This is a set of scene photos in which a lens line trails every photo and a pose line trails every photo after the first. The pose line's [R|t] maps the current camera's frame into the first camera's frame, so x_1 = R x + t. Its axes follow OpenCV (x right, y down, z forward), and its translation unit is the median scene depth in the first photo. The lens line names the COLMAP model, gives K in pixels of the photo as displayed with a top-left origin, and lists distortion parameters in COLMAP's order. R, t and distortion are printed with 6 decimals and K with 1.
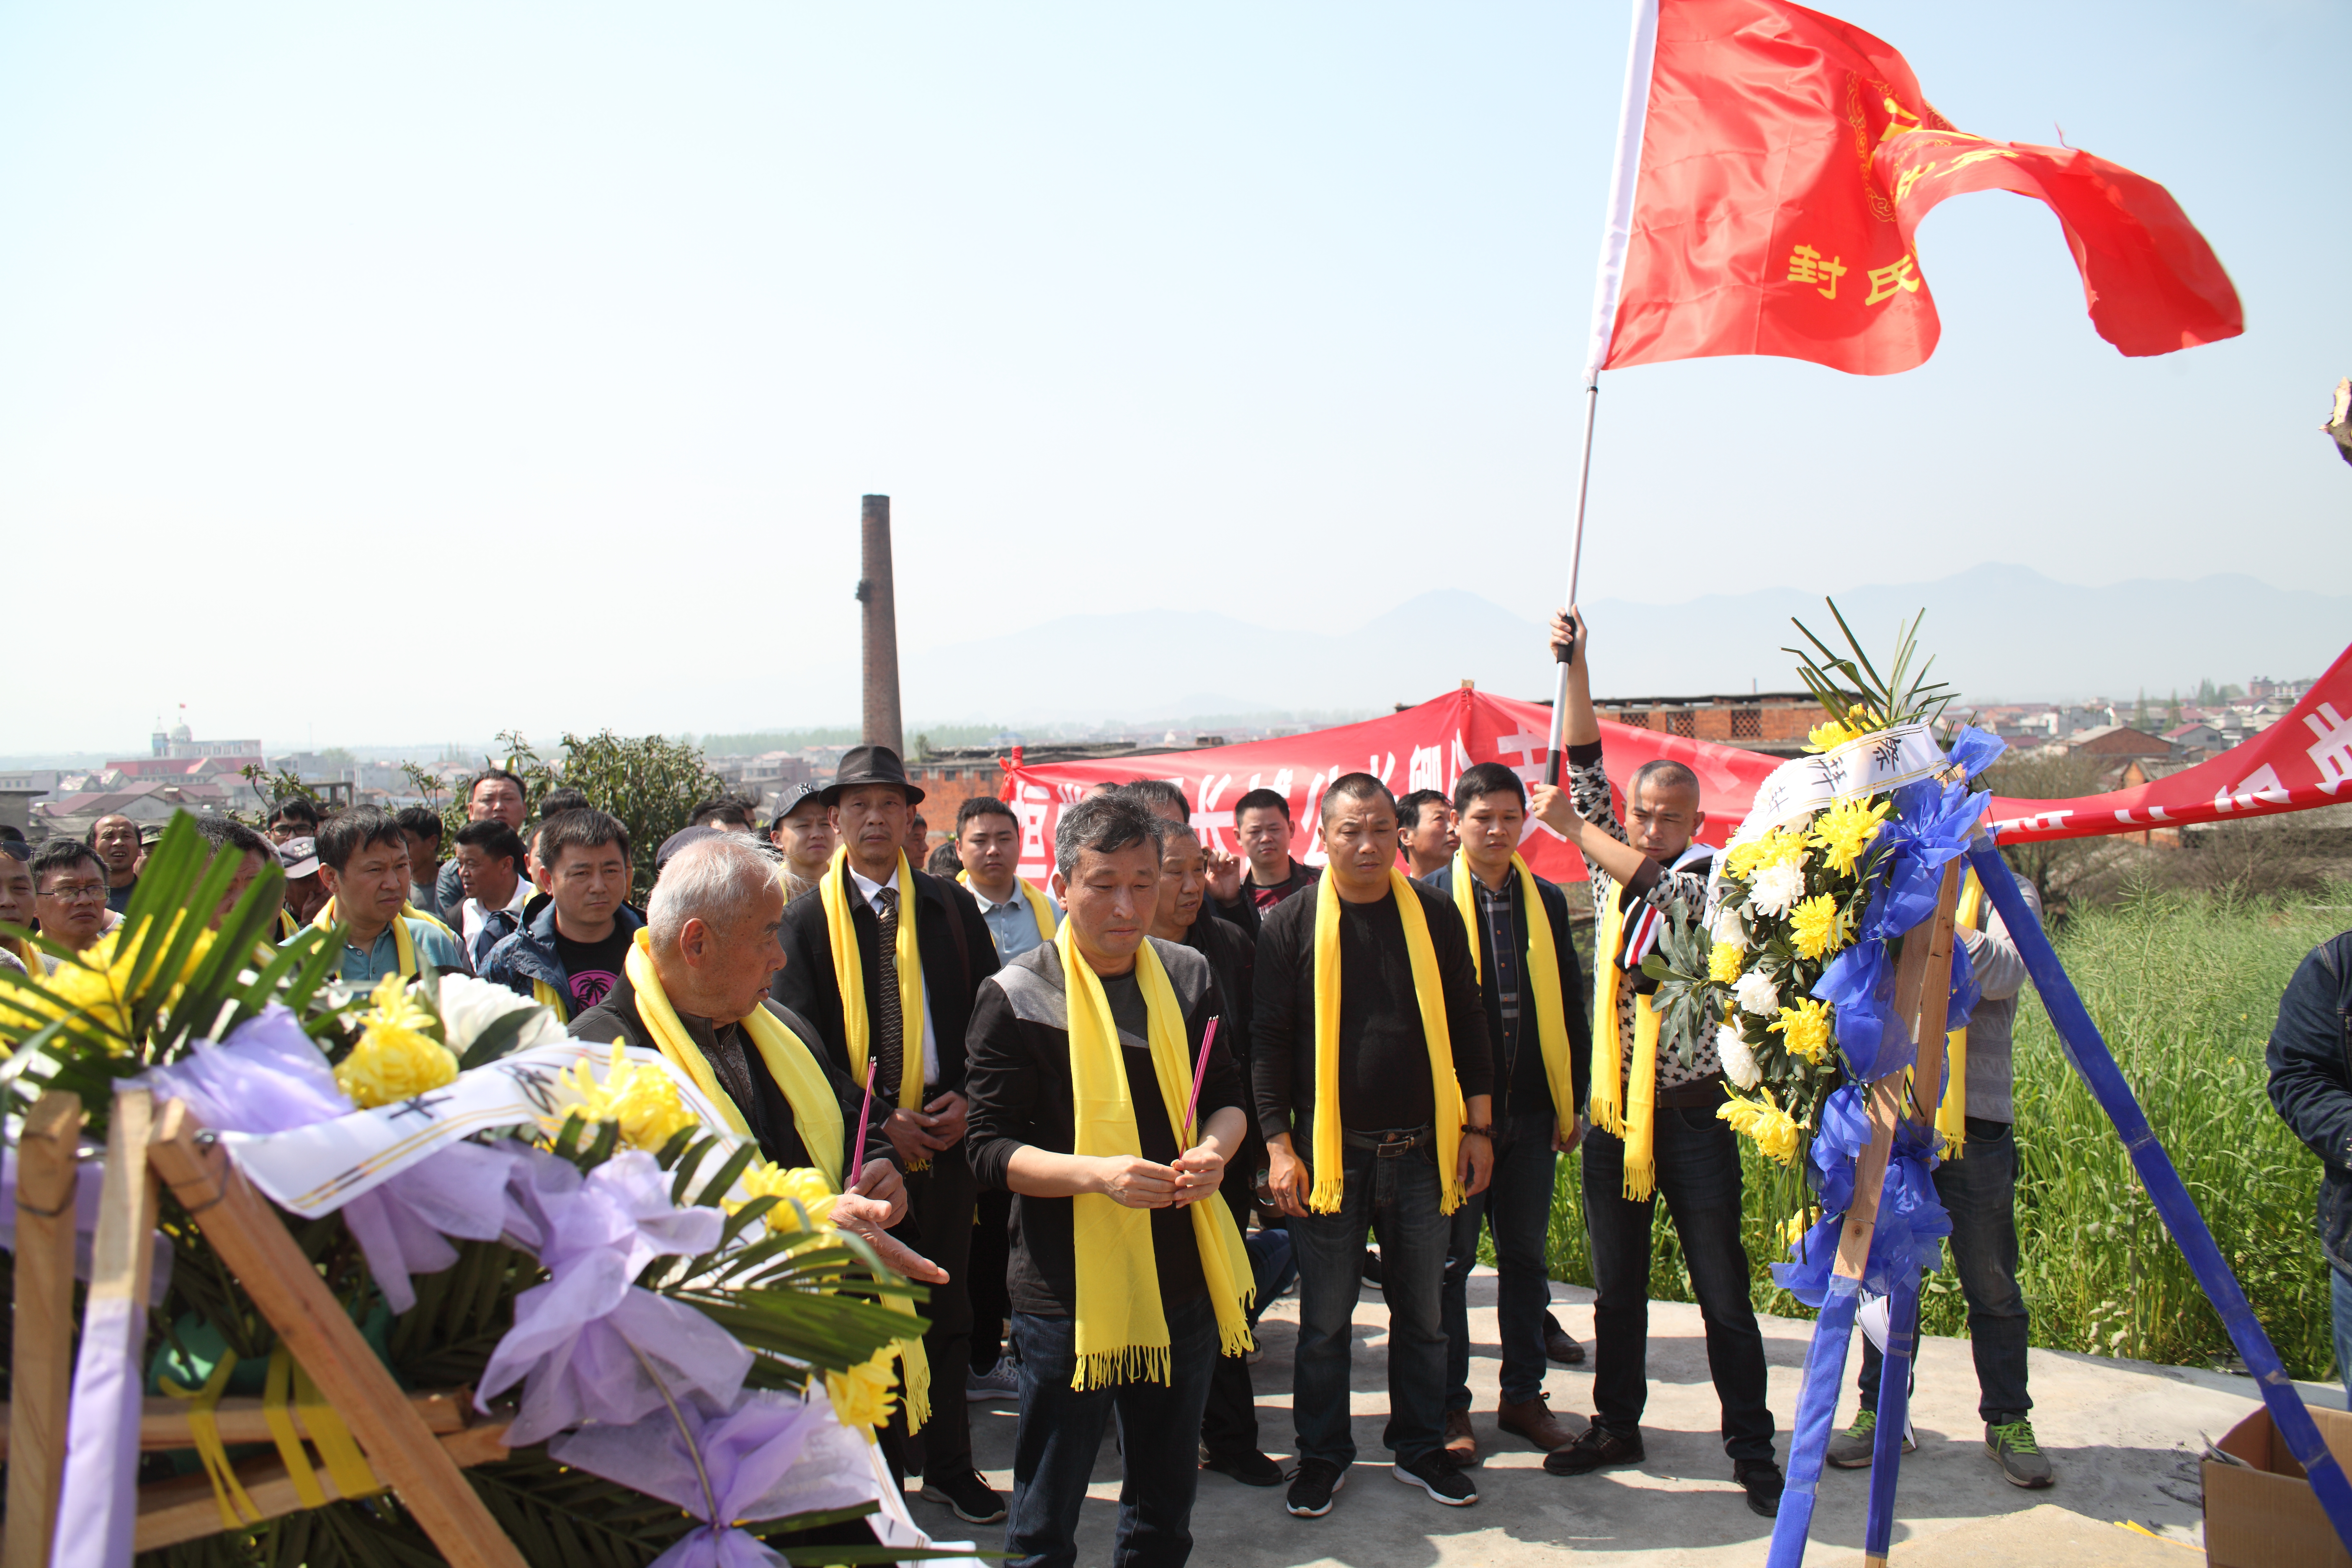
lens RADIAL K [[1892.8, 0, 1138.7], [0, 1892.8, 793.0], [0, 0, 1]] dist [-0.122249, 0.084429]
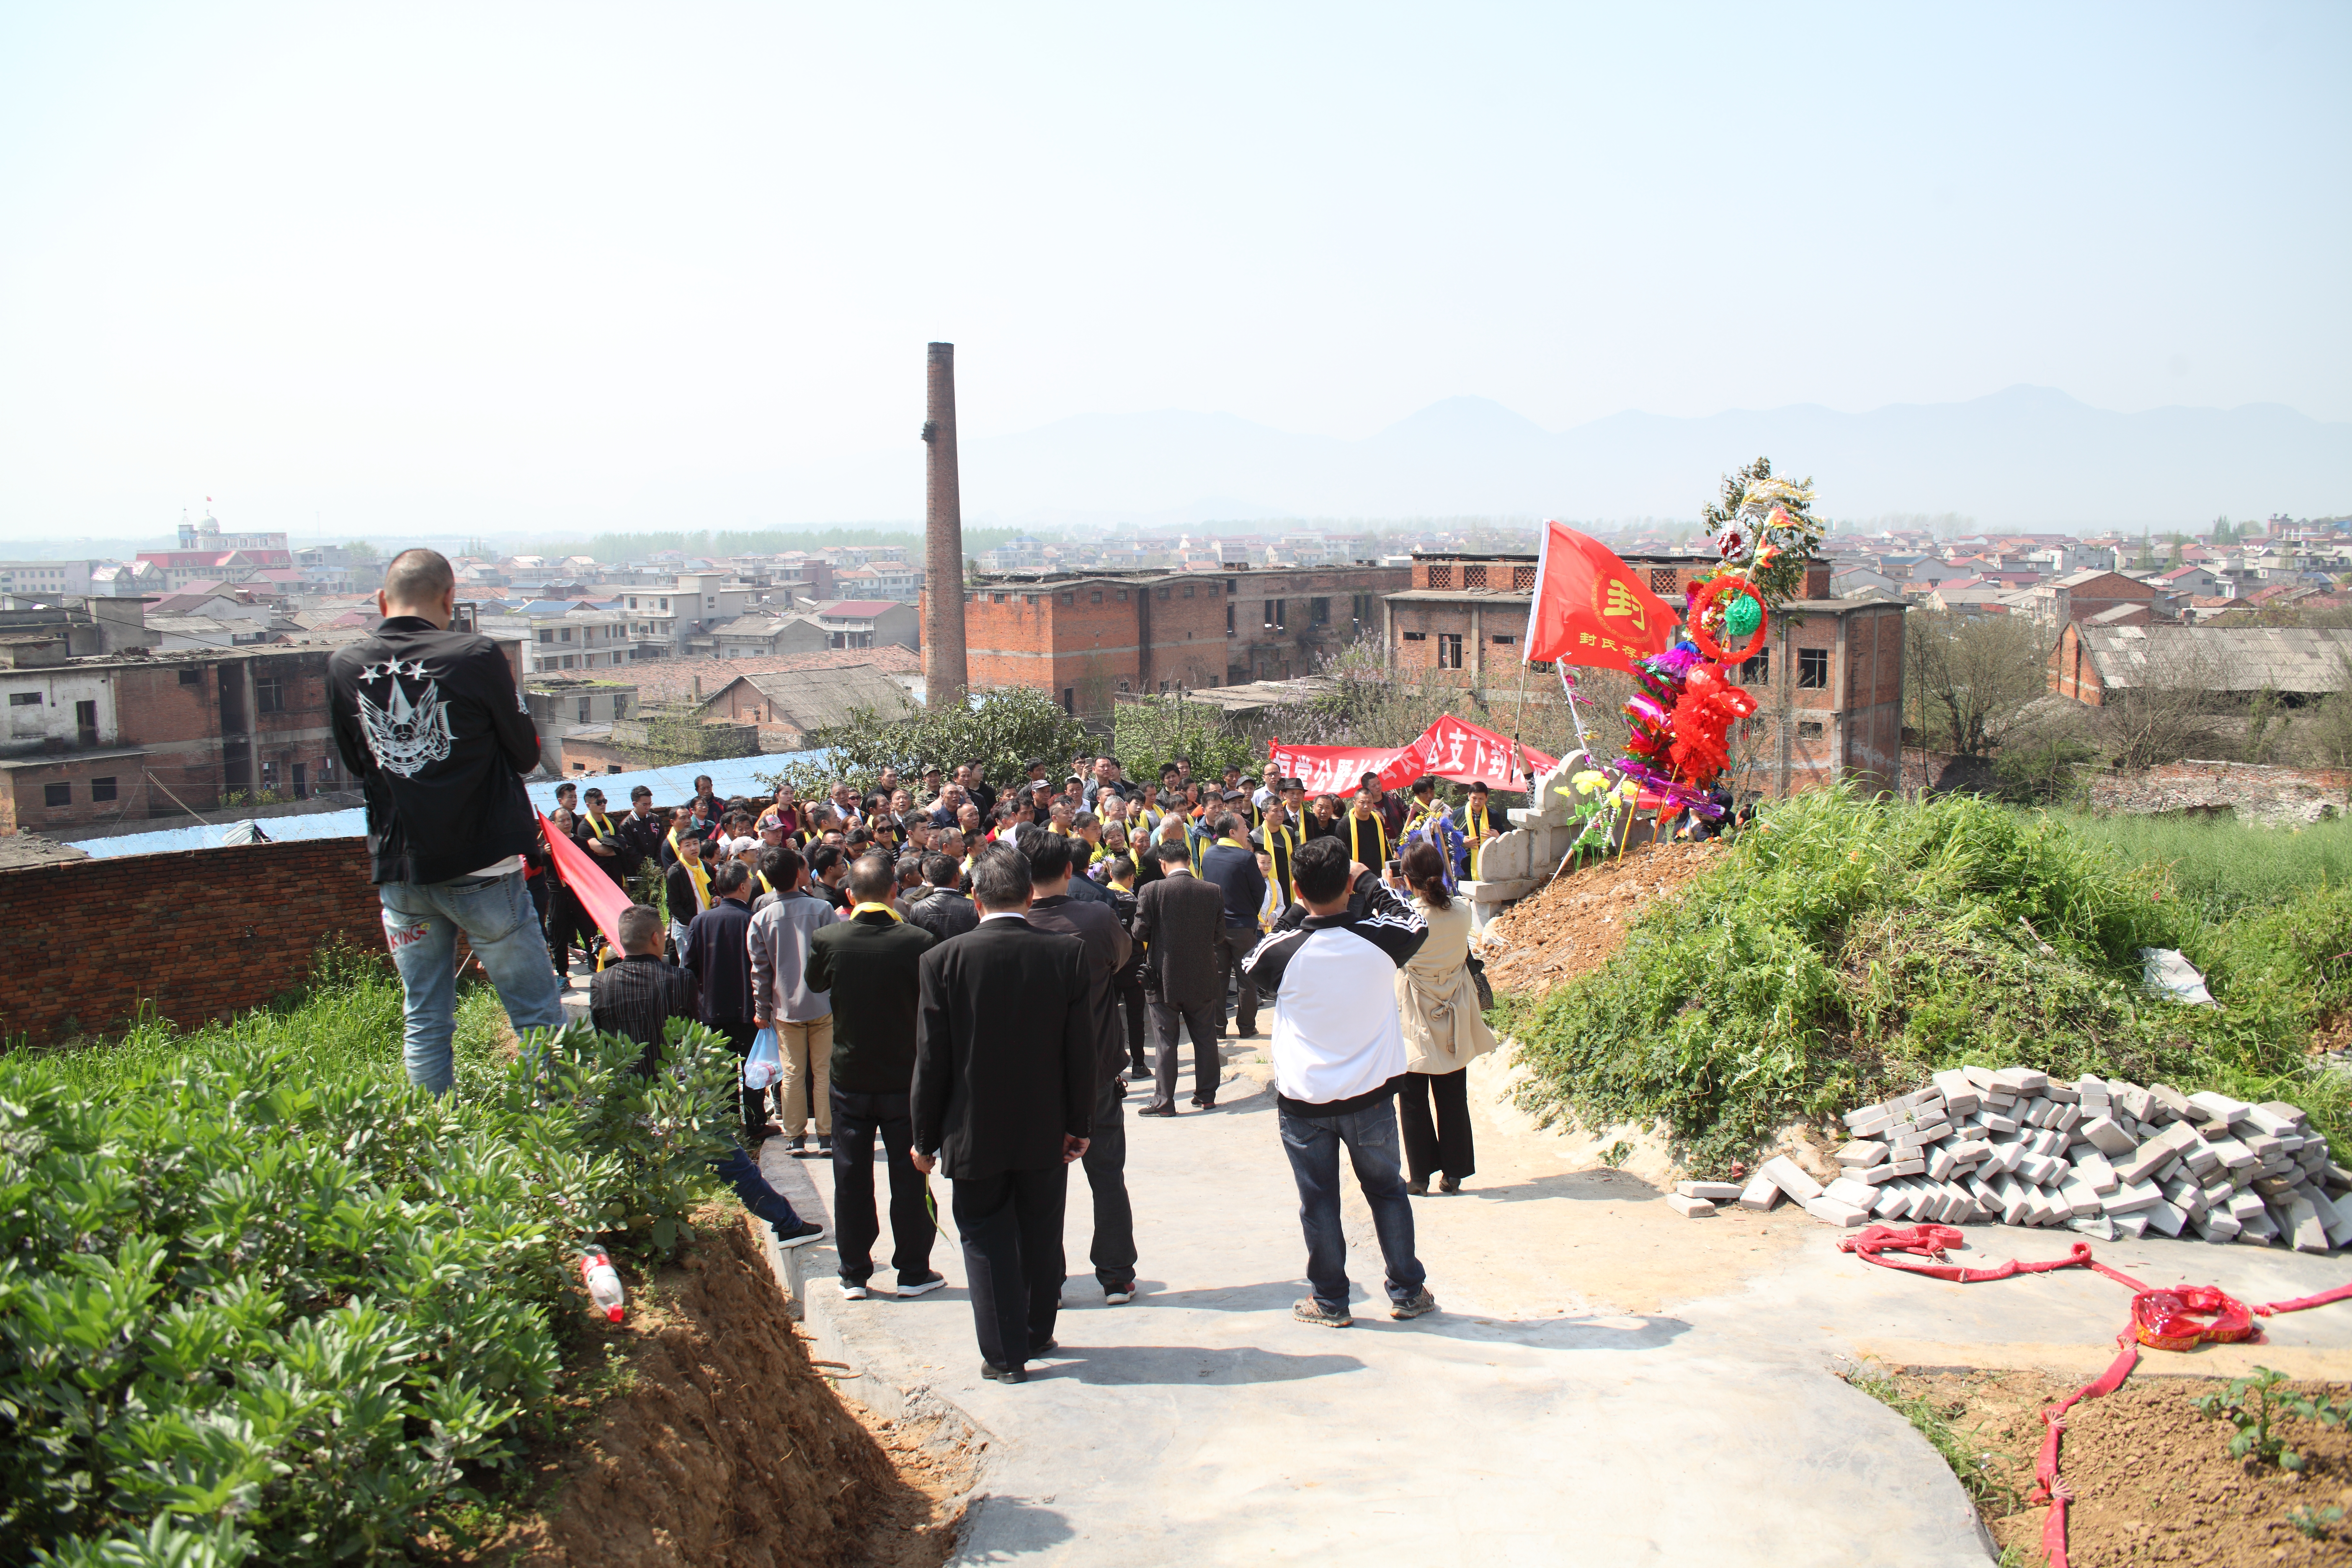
lens RADIAL K [[1892.8, 0, 1136.6], [0, 1892.8, 783.4], [0, 0, 1]] dist [-0.122249, 0.084429]
pose [[0.999727, 0.022883, -0.004789, -0.015543], [-0.022304, 0.994930, 0.098064, -0.014008], [0.007008, -0.097930, 0.995169, -0.105426]]
